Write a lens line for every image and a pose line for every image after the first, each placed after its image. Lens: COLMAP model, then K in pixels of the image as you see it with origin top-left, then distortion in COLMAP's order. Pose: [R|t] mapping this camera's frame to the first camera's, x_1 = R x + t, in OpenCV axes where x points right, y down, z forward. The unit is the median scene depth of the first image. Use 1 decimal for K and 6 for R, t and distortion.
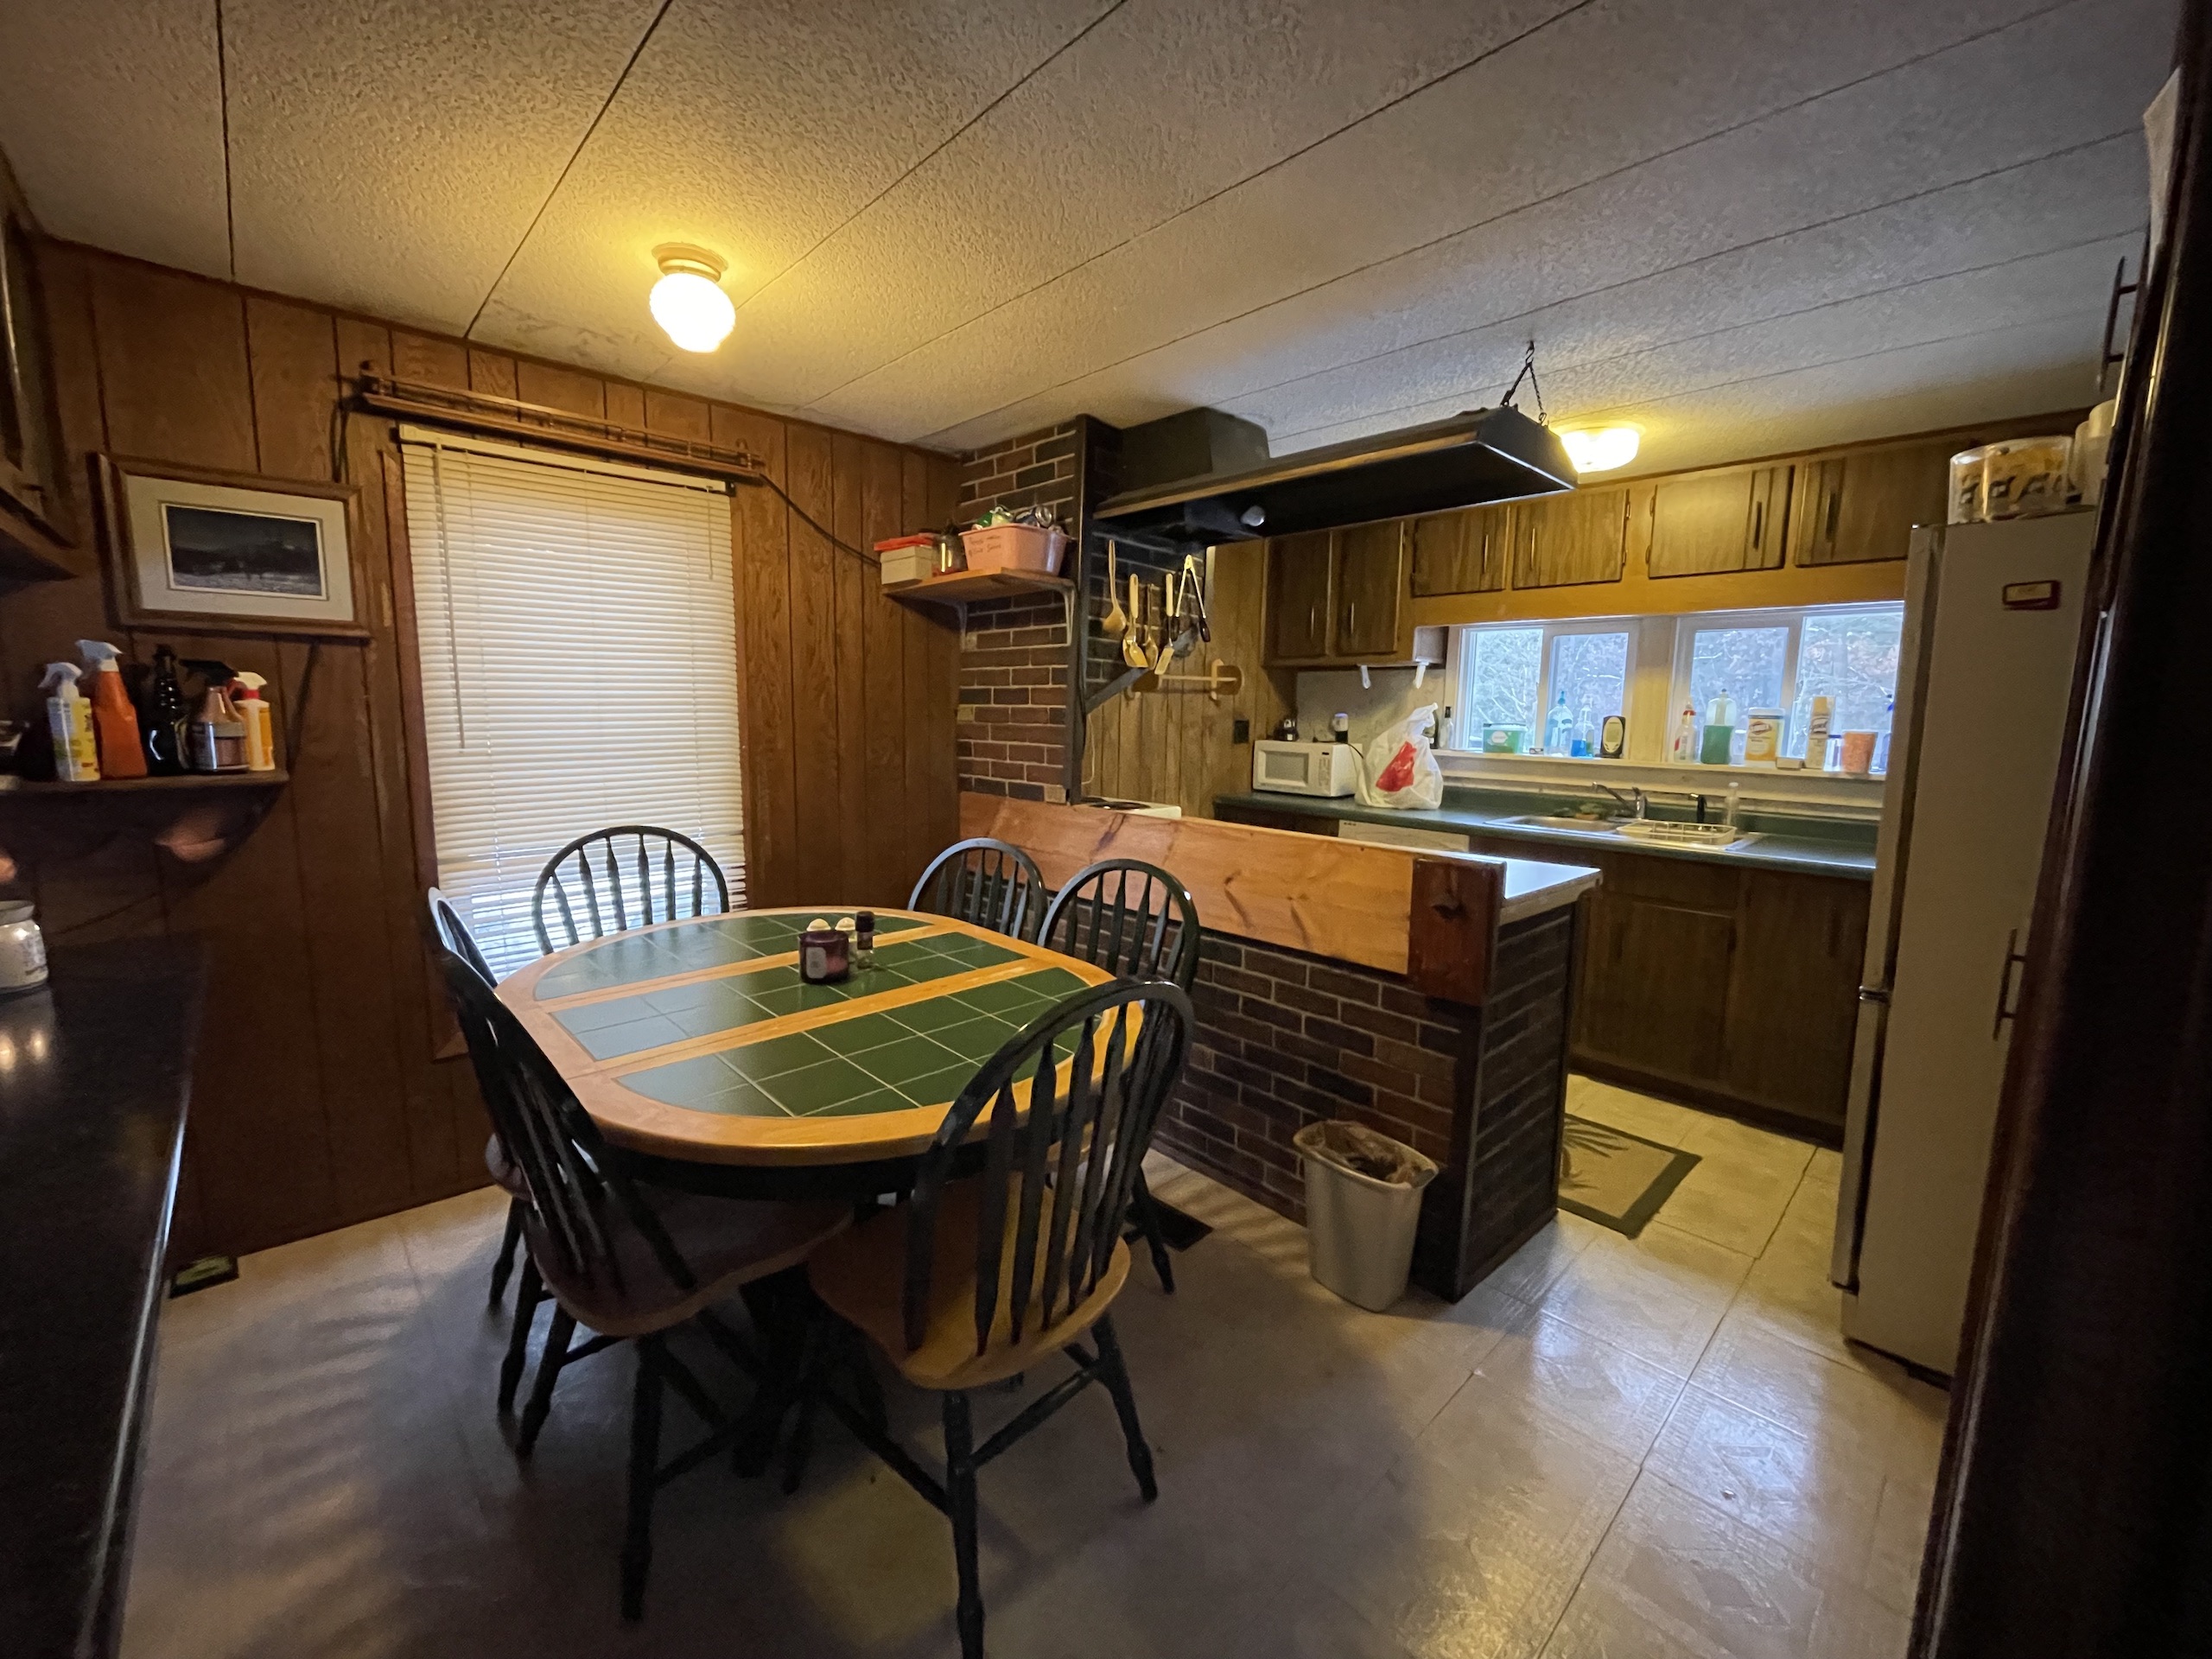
lens RADIAL K [[901.7, 0, 1106.0], [0, 901.7, 829.5], [0, 0, 1]] dist [-0.001726, 0.000033]
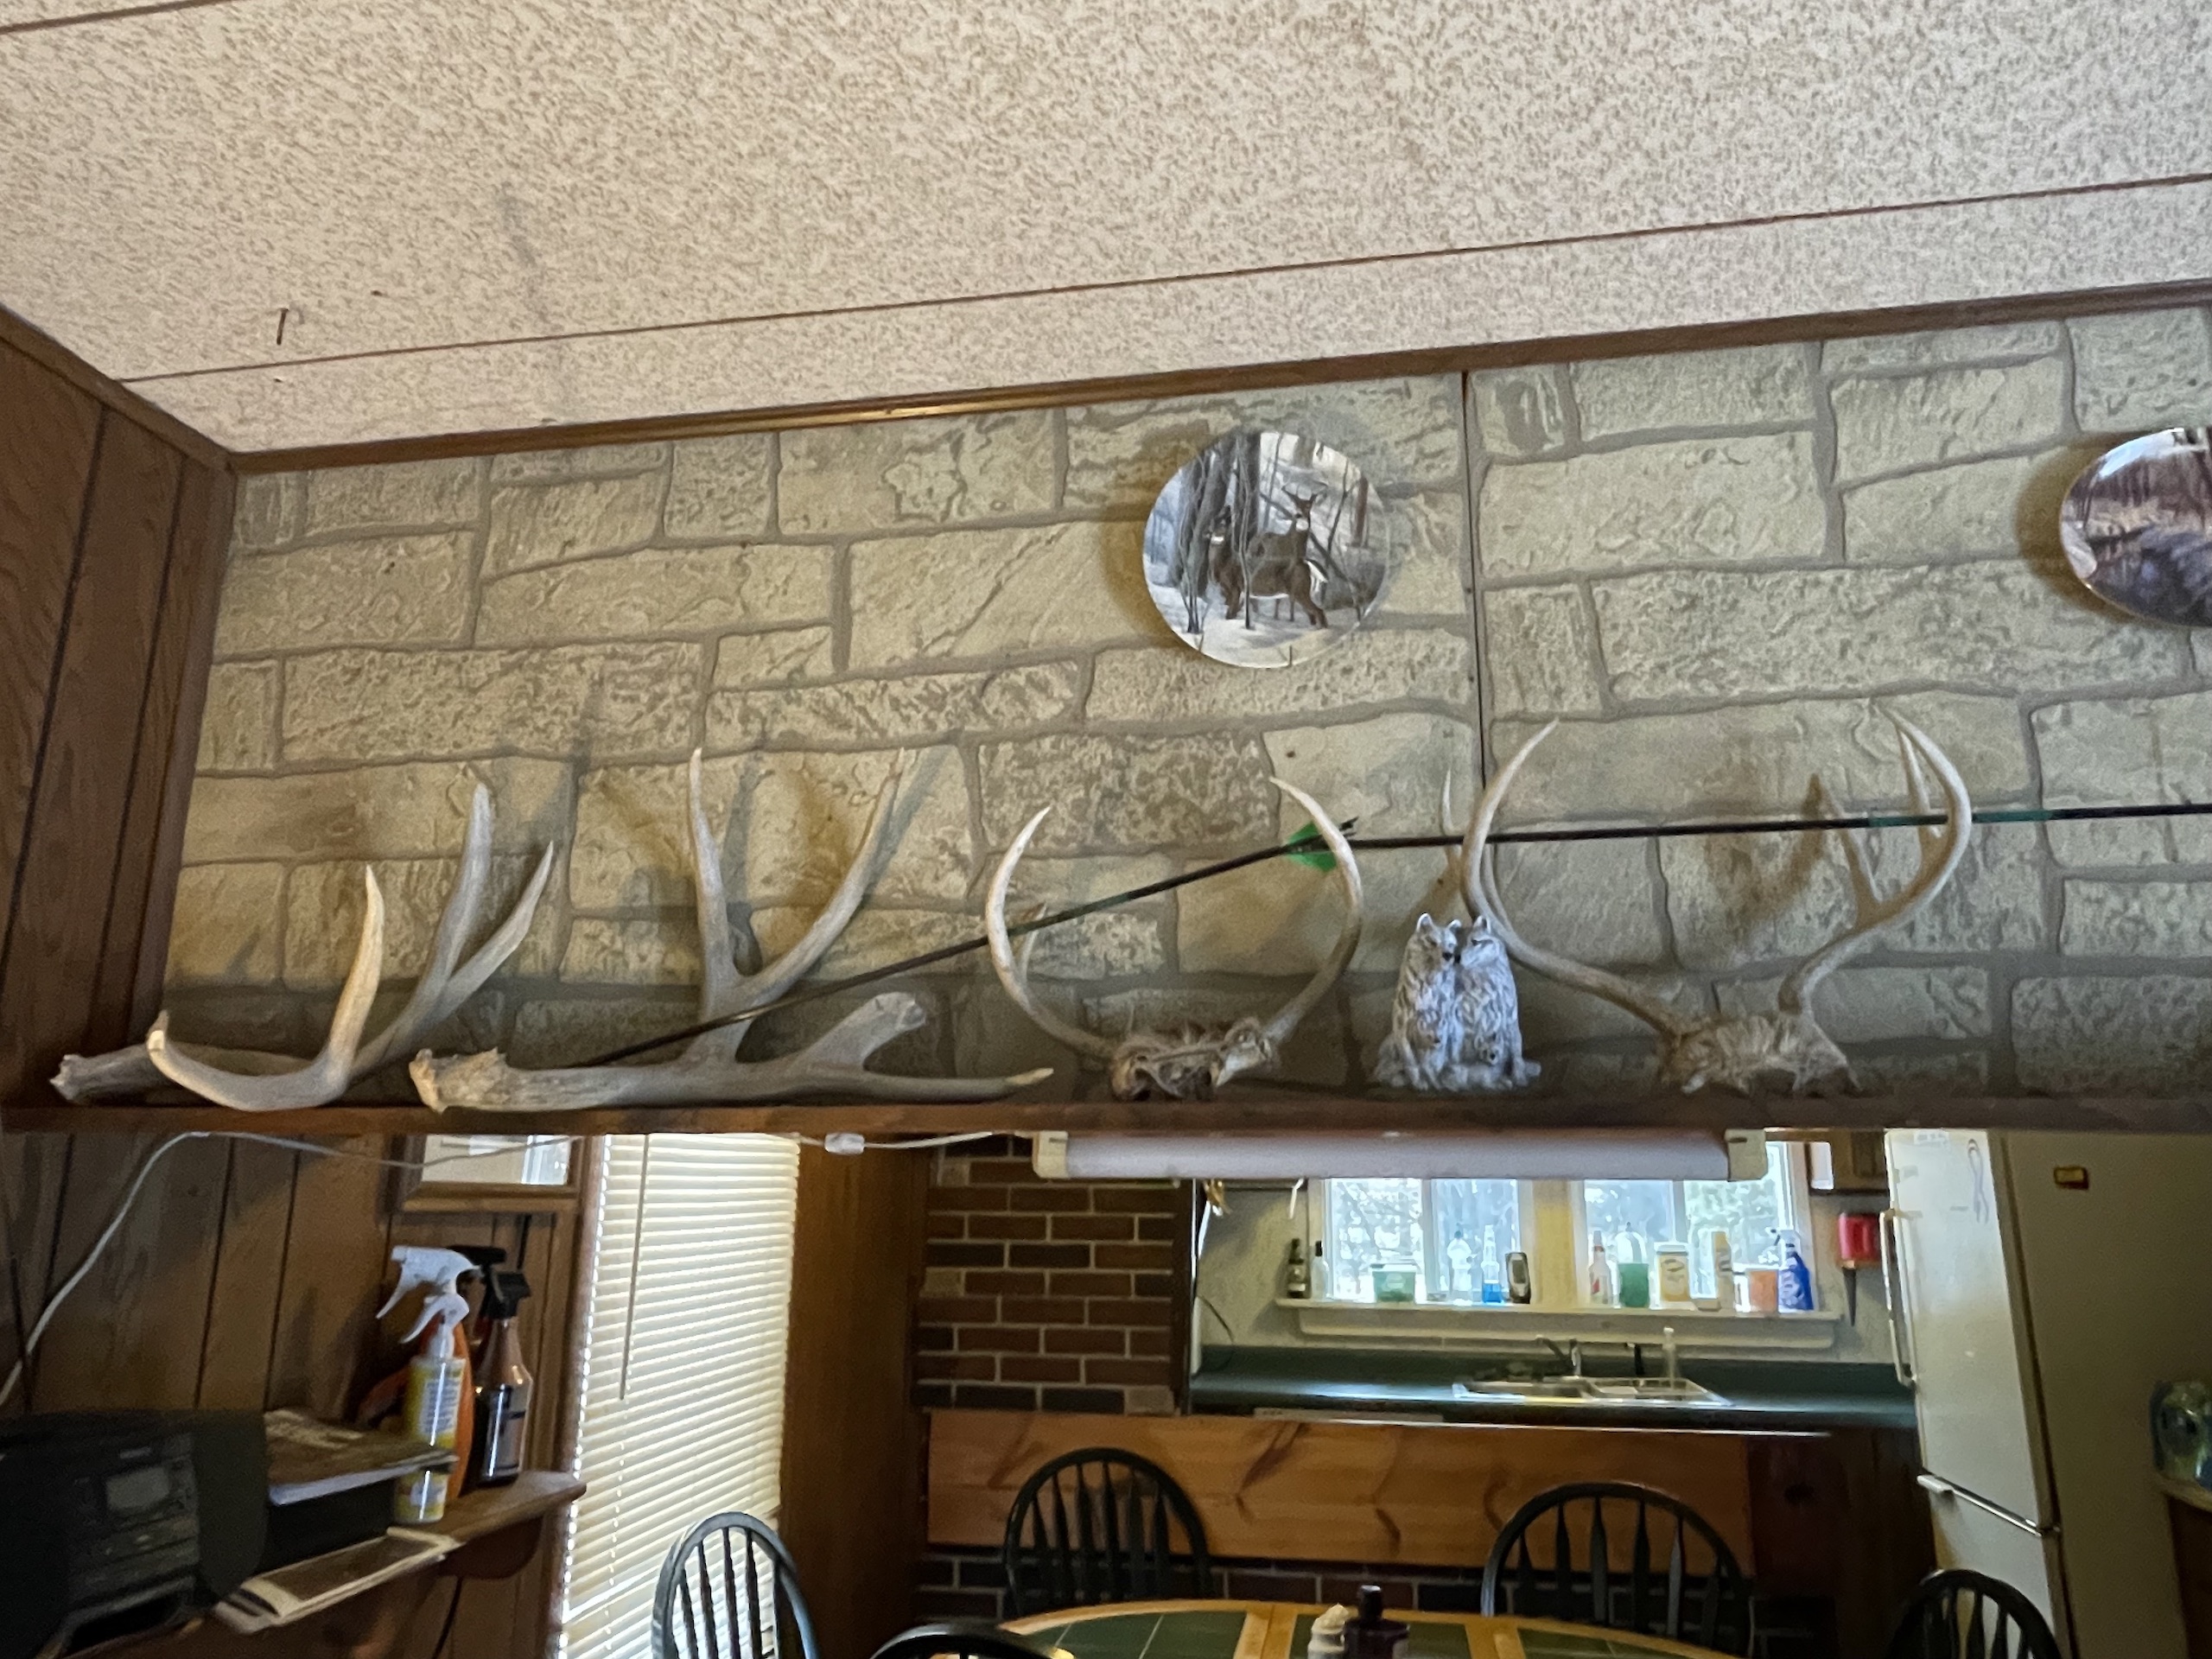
lens RADIAL K [[1573.1, 0, 1096.6], [0, 1573.1, 818.3], [0, 0, 1]] dist [0.000456, 0.000412]
pose [[0.807318, 0.131180, 0.575351, -0.706456], [0.084188, 0.939404, -0.332314, -0.051521], [-0.584080, 0.316721, 0.747354, -0.023957]]
